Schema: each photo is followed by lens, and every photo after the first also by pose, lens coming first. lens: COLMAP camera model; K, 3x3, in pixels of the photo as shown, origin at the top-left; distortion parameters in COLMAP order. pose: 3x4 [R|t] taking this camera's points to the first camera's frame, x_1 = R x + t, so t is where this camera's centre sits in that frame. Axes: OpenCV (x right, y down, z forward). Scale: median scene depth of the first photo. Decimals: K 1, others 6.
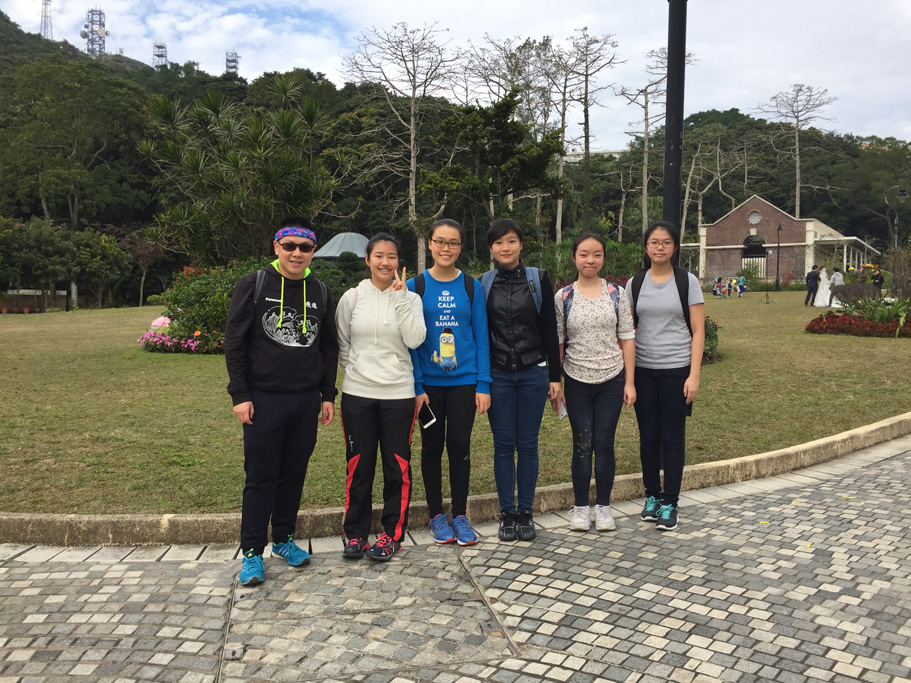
lens RADIAL K [[760.7, 0, 455.5], [0, 760.7, 341.5], [0, 0, 1]] dist [0.081468, -0.116486]
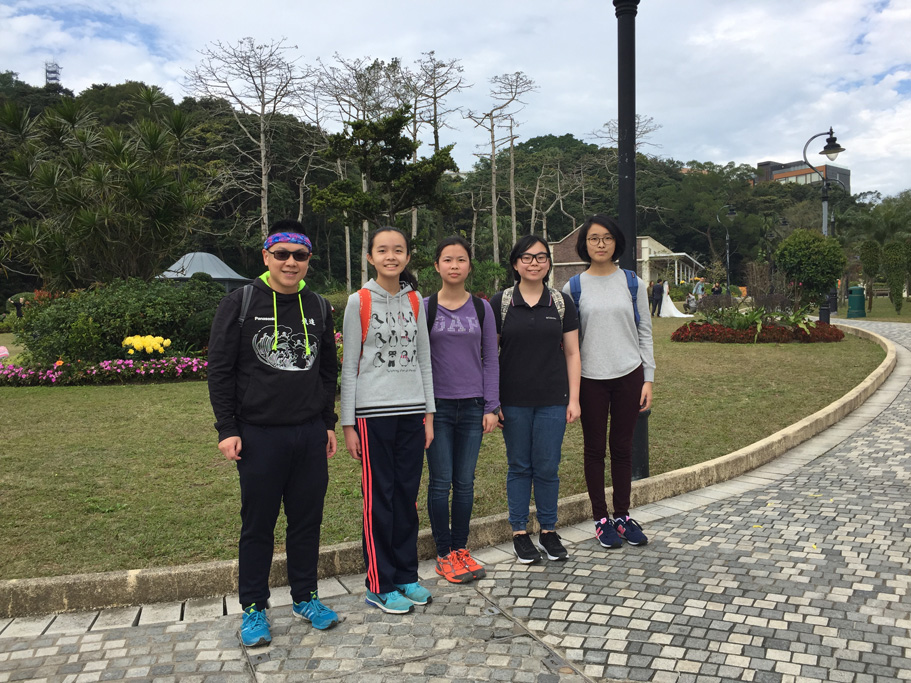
lens RADIAL K [[760.7, 0, 455.5], [0, 760.7, 341.5], [0, 0, 1]] dist [0.081468, -0.116486]
pose [[0.981908, -0.031803, 0.186669, -0.141447], [0.036313, 0.999124, -0.020787, -0.001353], [-0.185845, 0.027189, 0.982203, 0.058940]]
